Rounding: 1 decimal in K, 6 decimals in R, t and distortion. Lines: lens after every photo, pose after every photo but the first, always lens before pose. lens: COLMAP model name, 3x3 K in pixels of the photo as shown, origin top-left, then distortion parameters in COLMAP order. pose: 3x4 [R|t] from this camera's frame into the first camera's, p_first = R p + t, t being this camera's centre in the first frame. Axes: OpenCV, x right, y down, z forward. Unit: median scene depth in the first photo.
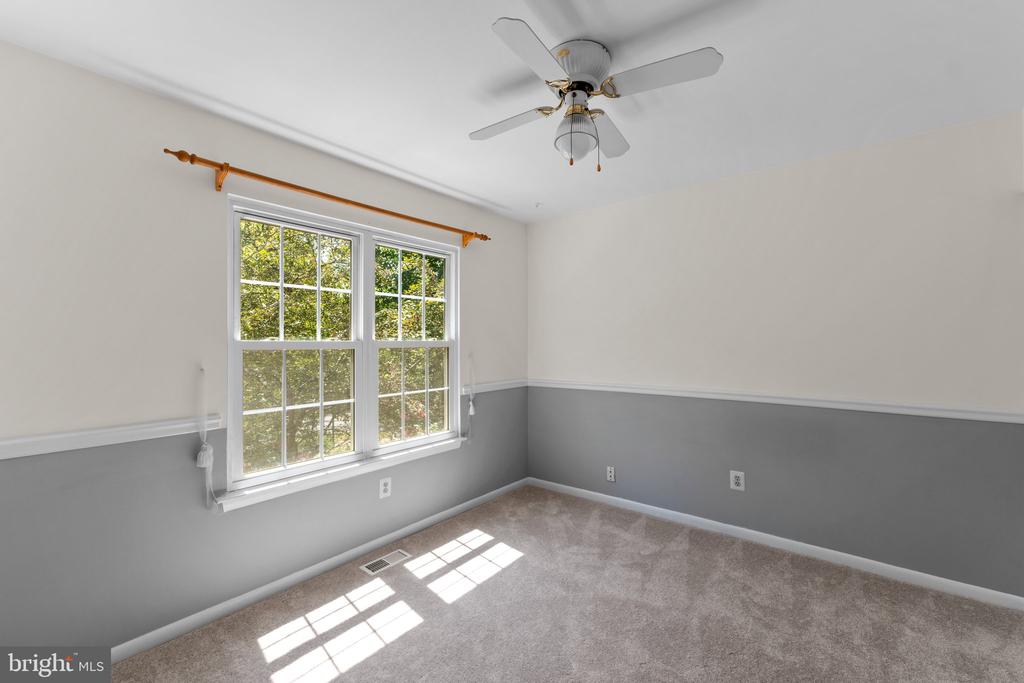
lens RADIAL K [[430.8, 0, 511.7], [0, 430.8, 324.3], [0, 0, 1]] dist [0.005075, 0.000465]
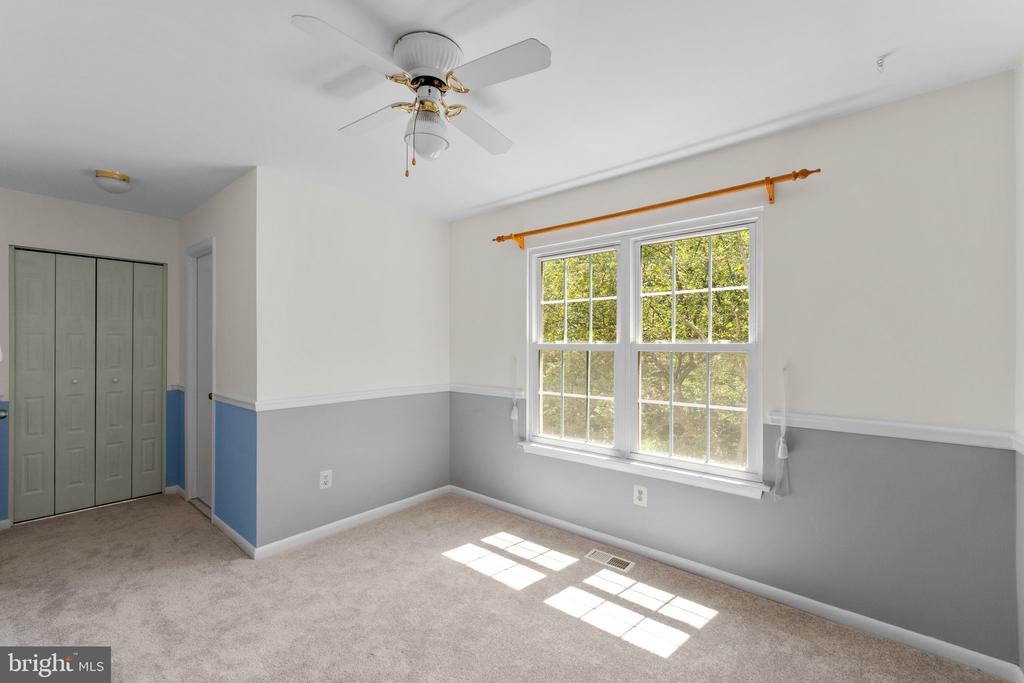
lens RADIAL K [[430.8, 0, 531.3], [0, 430.8, 333.8], [0, 0, 1]] dist [0.005075, 0.000465]
pose [[-0.002181, -0.022174, -0.999752, 0.732942], [0.038619, 0.999006, -0.022242, 0.030402], [0.999252, -0.038658, -0.001323, 0.826238]]
